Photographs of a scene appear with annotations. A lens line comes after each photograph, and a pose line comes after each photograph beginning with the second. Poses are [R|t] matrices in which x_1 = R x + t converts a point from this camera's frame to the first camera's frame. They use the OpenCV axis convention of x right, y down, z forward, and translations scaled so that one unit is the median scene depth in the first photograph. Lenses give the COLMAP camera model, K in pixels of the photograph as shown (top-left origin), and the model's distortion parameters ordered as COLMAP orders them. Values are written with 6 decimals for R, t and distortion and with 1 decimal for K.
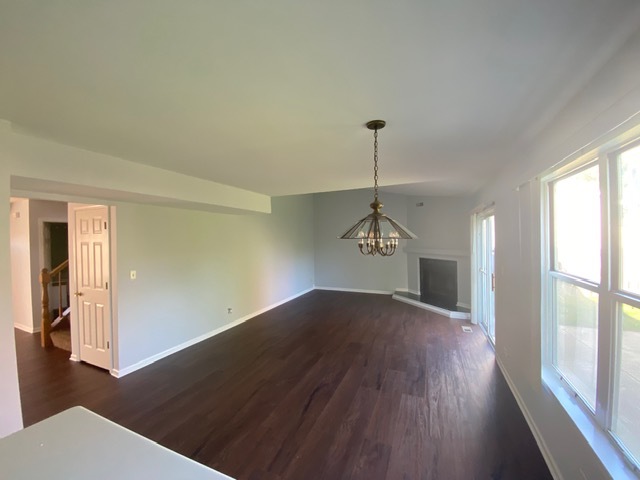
lens RADIAL K [[258.5, 0, 320.0], [0, 258.5, 240.0], [0, 0, 1]] dist [0.000459, 0.000010]
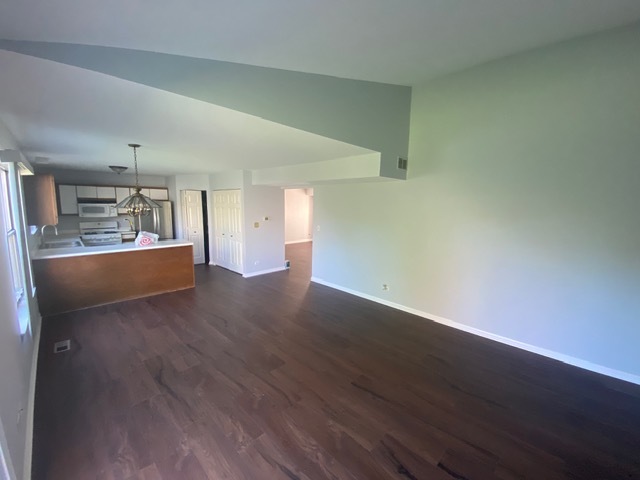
lens RADIAL K [[258.5, 0, 320.0], [0, 258.5, 240.0], [0, 0, 1]] dist [0.000459, 0.000010]
pose [[-0.365423, 0.138215, -0.920523, 0.840964], [-0.004110, 0.988666, 0.150078, -0.045904], [0.930833, 0.058625, -0.360713, 1.623580]]
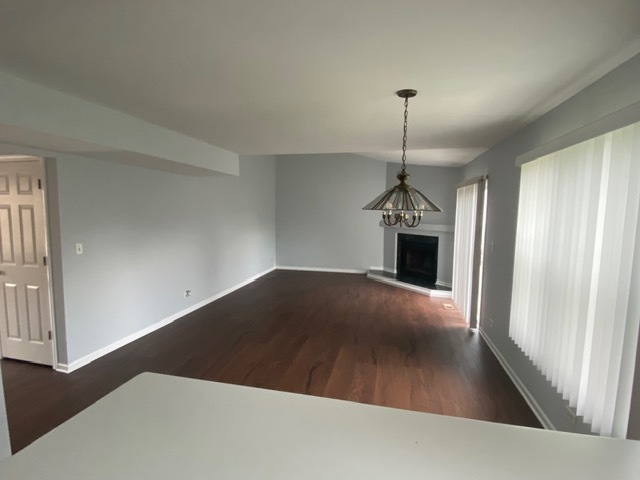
lens RADIAL K [[323.8, 0, 320.0], [0, 323.8, 240.0], [0, 0, 1]] dist [0.002533, 0.000236]
pose [[0.982001, 0.008277, 0.188693, -0.185682], [-0.025144, 0.995876, 0.087171, 0.005070], [-0.187193, -0.090347, 0.978160, -0.105496]]
